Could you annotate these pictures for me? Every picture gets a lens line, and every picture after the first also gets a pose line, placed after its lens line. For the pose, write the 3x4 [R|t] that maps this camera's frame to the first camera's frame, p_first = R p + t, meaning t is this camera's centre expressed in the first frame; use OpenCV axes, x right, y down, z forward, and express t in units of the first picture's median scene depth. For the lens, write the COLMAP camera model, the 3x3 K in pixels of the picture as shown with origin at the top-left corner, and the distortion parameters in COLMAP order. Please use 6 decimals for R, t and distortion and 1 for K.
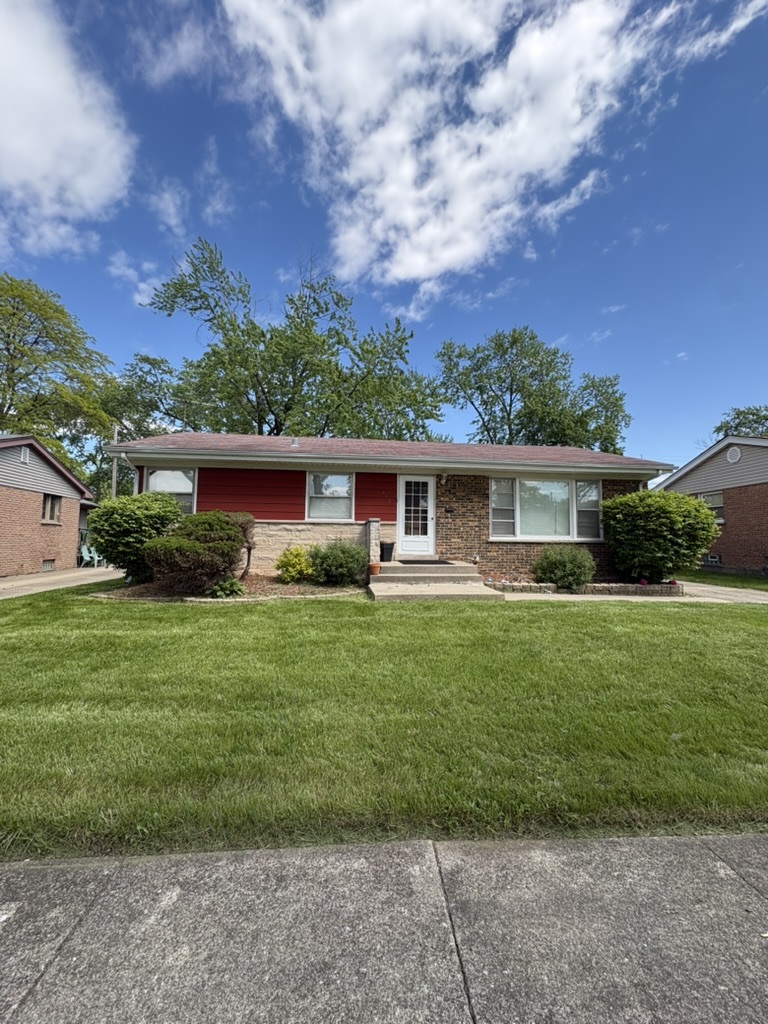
lens RADIAL K [[406.2, 0, 383.1], [0, 406.2, 511.9], [0, 0, 1]] dist [-0.000889, 0.000383]
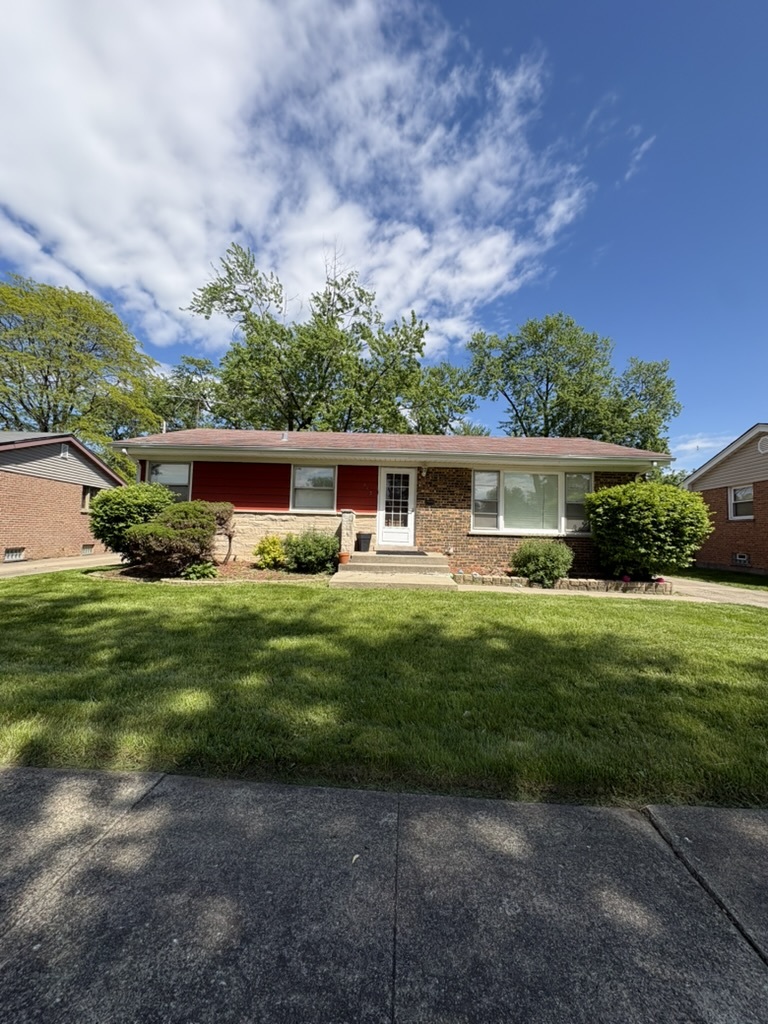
lens RADIAL K [[406.2, 0, 381.3], [0, 406.2, 511.9], [0, 0, 1]] dist [-0.000889, 0.000383]
pose [[0.992538, 0.010404, -0.121492, 0.165512], [-0.008624, 0.999848, 0.015165, 0.005280], [0.121631, -0.014004, 0.992477, -0.015374]]
